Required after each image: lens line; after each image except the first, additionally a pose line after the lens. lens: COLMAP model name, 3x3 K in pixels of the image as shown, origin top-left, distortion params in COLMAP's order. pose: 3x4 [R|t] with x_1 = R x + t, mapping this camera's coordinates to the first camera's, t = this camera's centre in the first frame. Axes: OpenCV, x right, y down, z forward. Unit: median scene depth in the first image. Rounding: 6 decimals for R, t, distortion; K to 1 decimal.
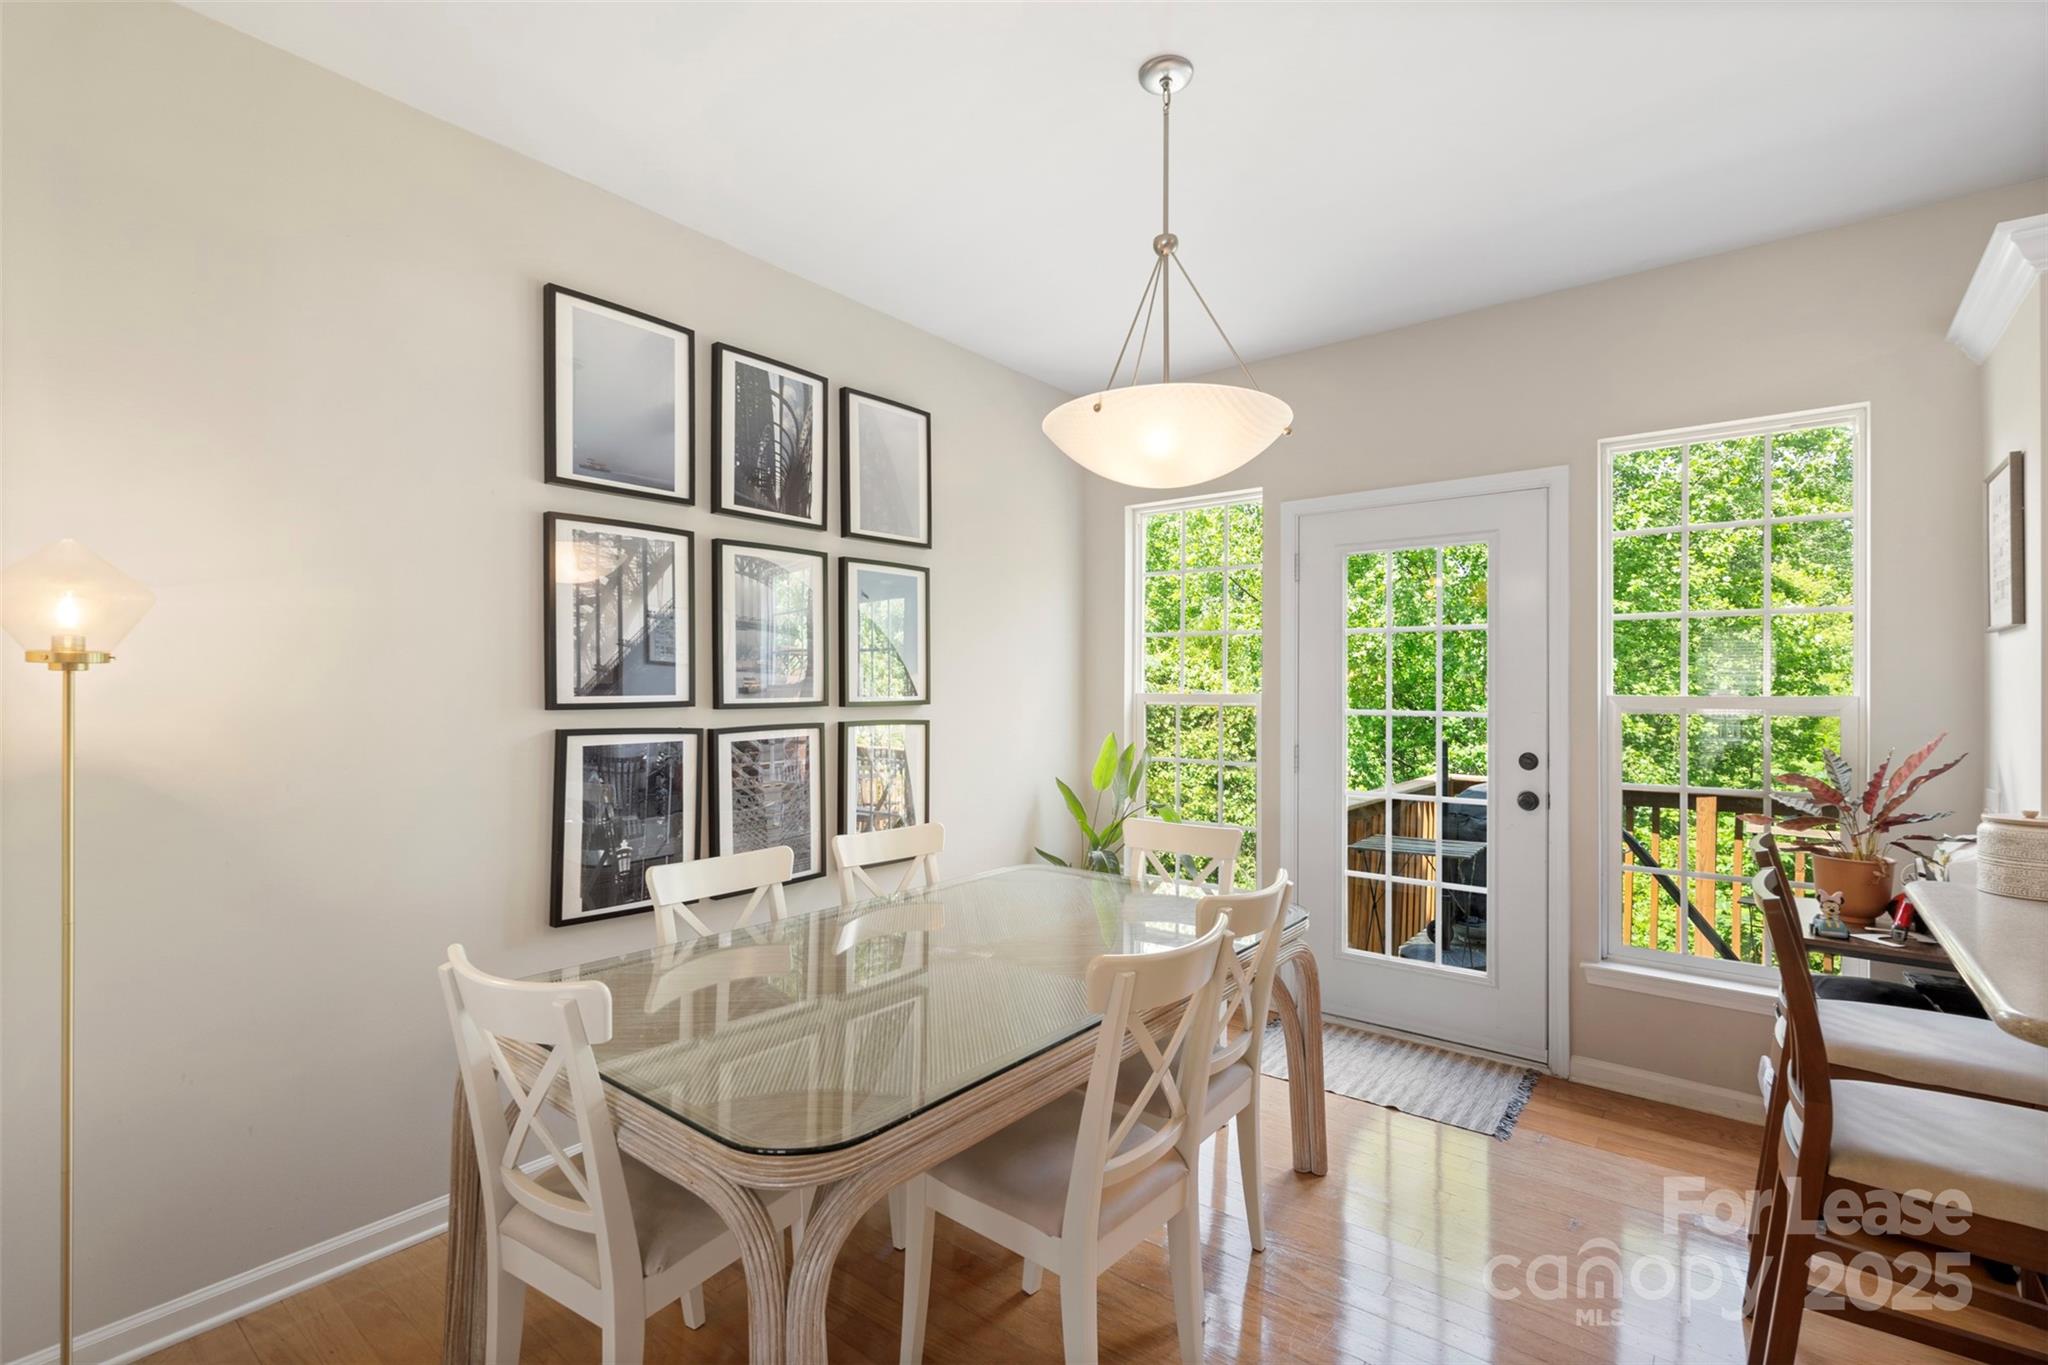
lens RADIAL K [[922.4, 0, 1028.2], [0, 922.4, 689.2], [0, 0, 1]] dist [-0.002085, 0.000287]
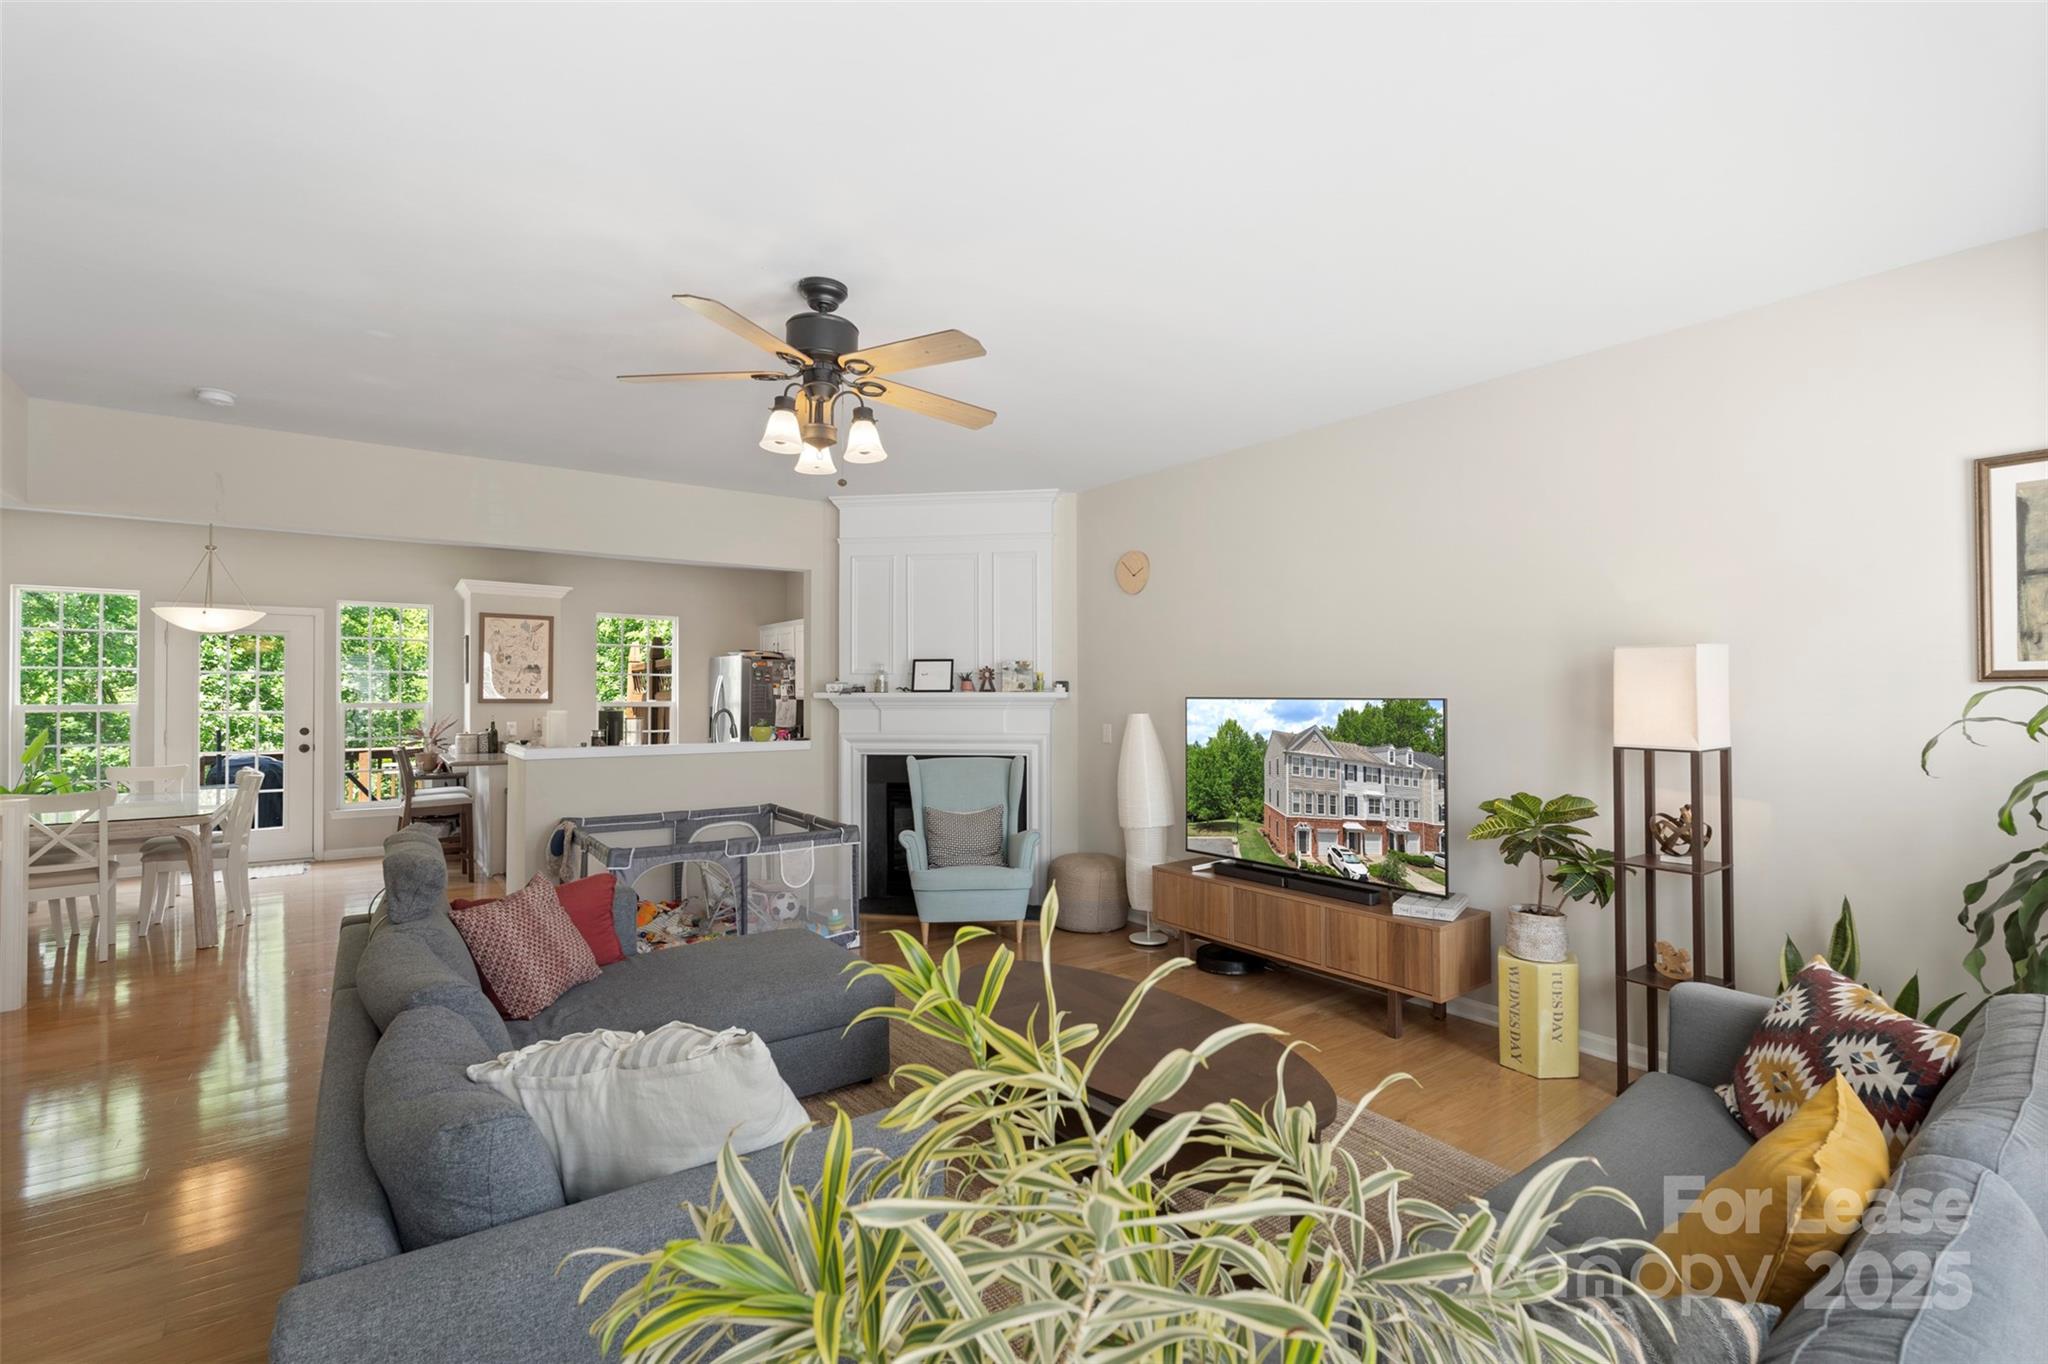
lens RADIAL K [[922.4, 0, 1013.5], [0, 922.4, 674.5], [0, 0, 1]] dist [-0.002085, 0.000287]
pose [[0.274363, 0.018196, 0.961454, -1.485070], [-0.000177, 0.999822, -0.018872, -0.029020], [-0.961626, 0.005008, 0.274318, -1.678221]]
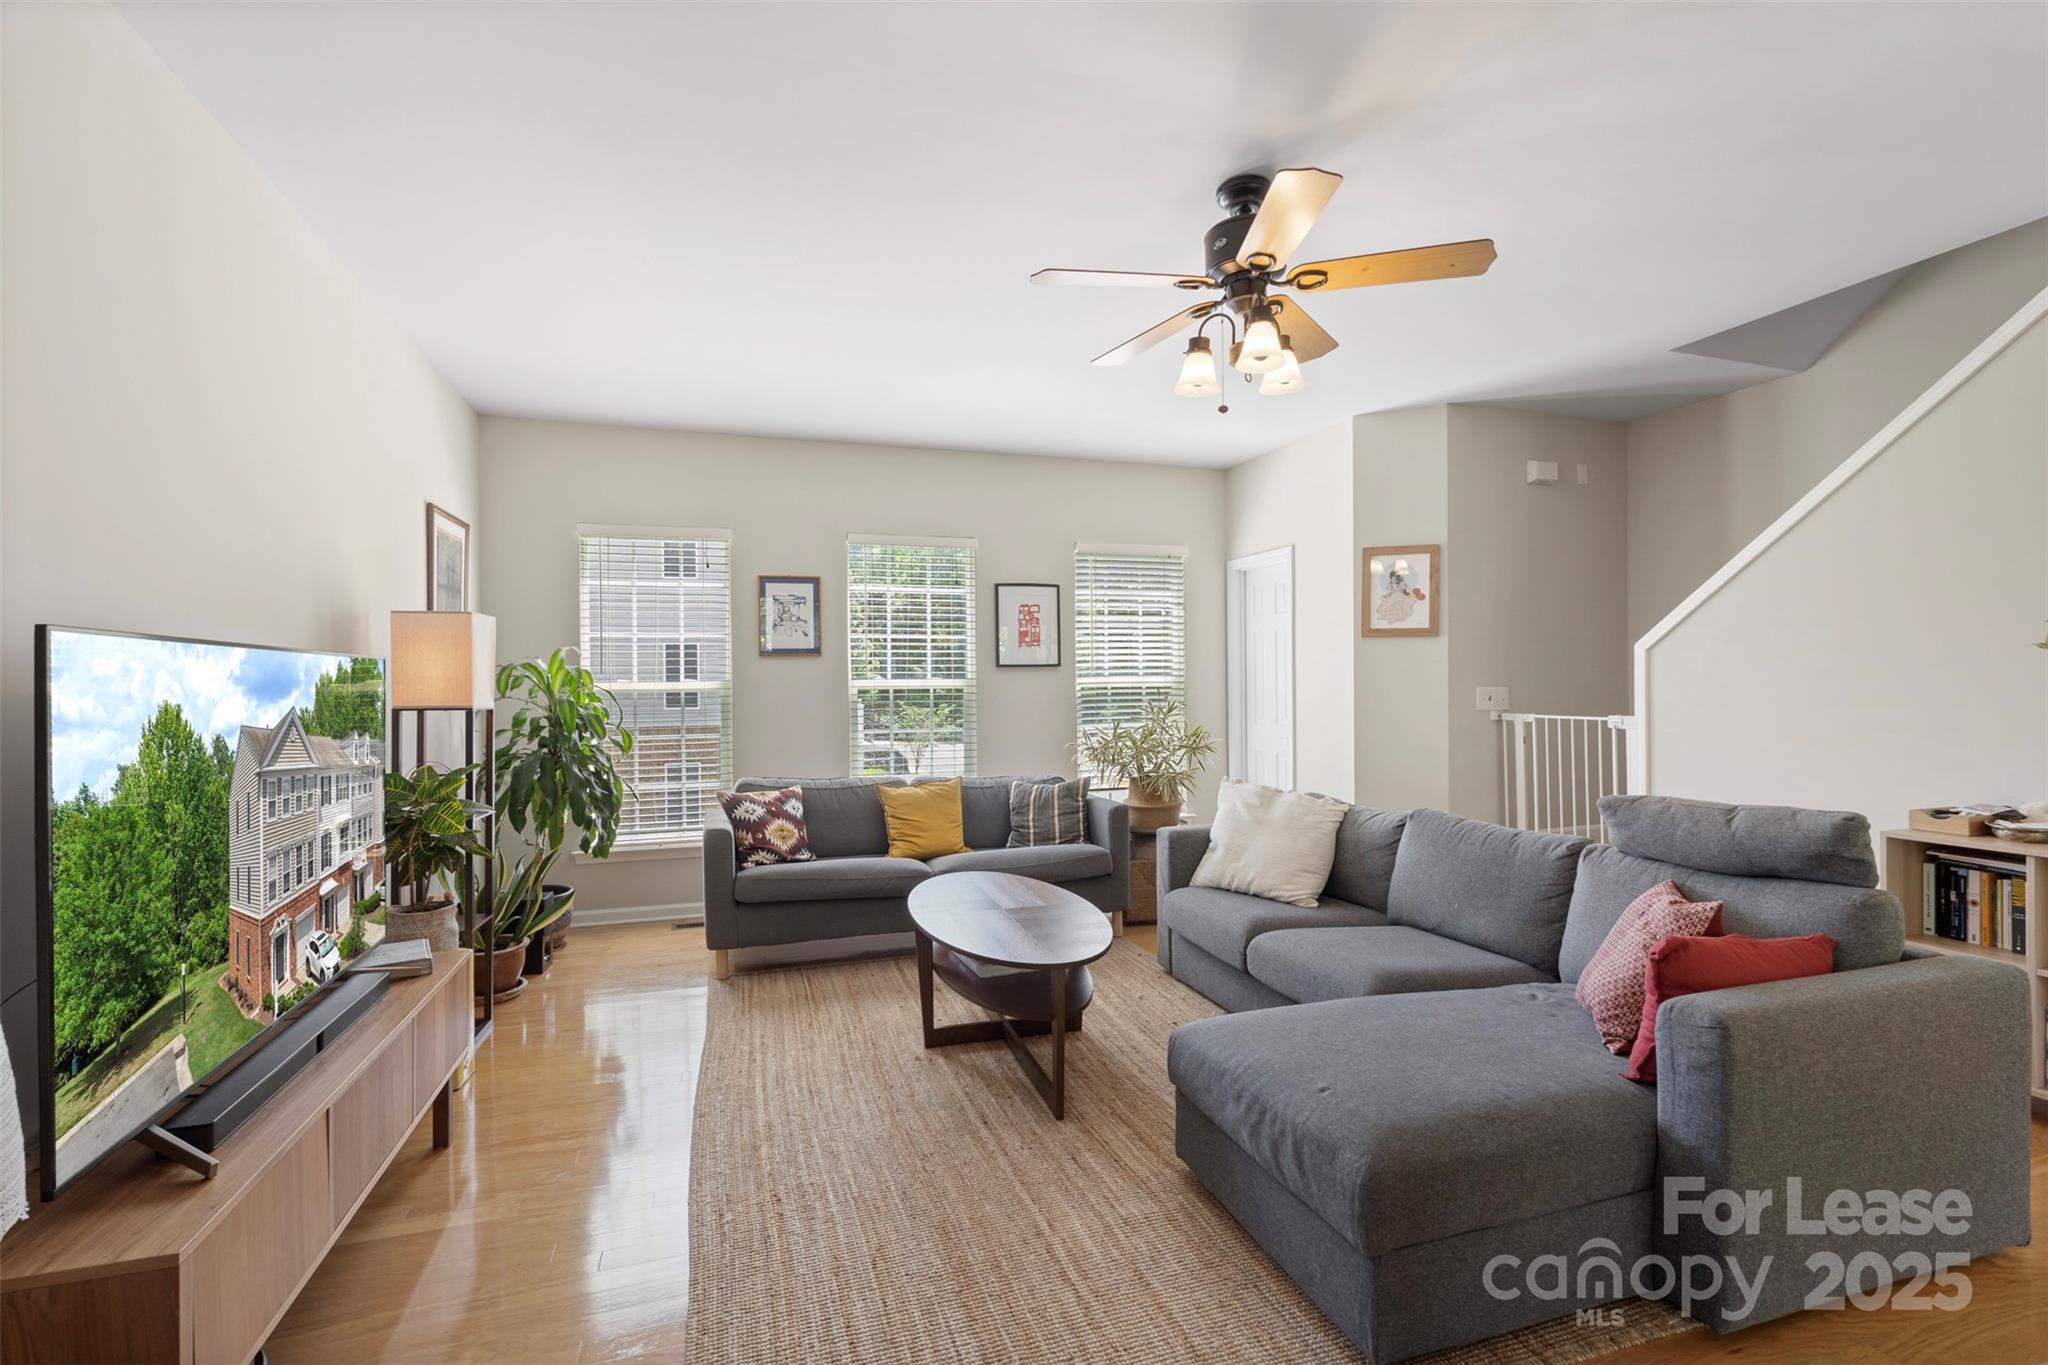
lens RADIAL K [[922.4, 0, 1023.3], [0, 922.4, 684.6], [0, 0, 1]] dist [-0.002085, 0.000287]
pose [[-0.553062, 0.003810, -0.833132, 0.480319], [0.009356, 0.999955, -0.001638, 0.016234], [0.833088, -0.008700, -0.553072, -0.806423]]
